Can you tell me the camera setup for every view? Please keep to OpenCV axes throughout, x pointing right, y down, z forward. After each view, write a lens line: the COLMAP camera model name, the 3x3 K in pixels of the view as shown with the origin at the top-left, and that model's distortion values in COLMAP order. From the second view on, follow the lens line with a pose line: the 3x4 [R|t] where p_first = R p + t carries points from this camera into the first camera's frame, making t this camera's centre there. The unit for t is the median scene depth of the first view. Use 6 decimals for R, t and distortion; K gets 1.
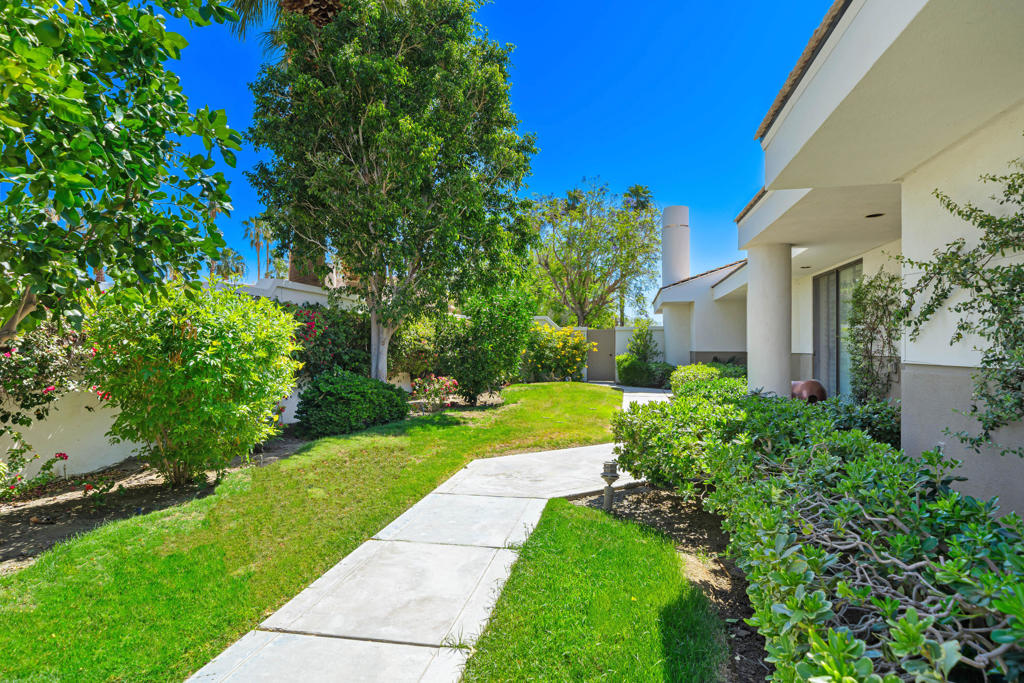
lens RADIAL K [[568.5, 0, 504.7], [0, 568.5, 339.3], [0, 0, 1]] dist [0.004538, 0.000413]
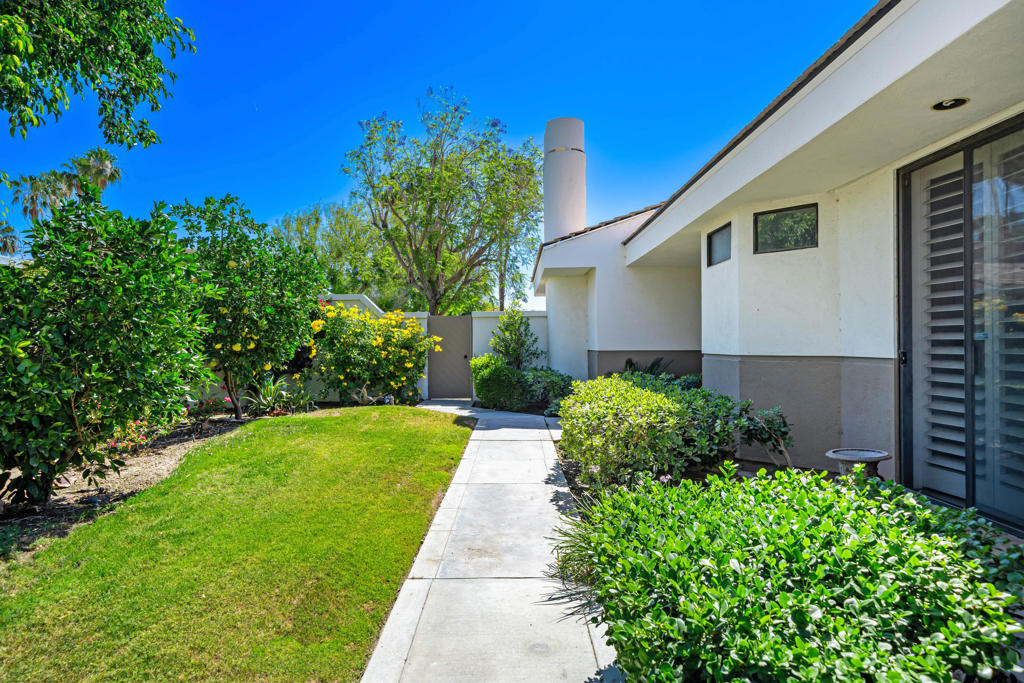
lens RADIAL K [[618.3, 0, 513.4], [0, 618.3, 342.0], [0, 0, 1]] dist [-0.000939, -0.000329]
pose [[0.976584, -0.008416, 0.214973, 0.096030], [0.005686, 0.999895, 0.013315, 0.002742], [-0.215063, -0.011781, 0.976529, 0.339574]]
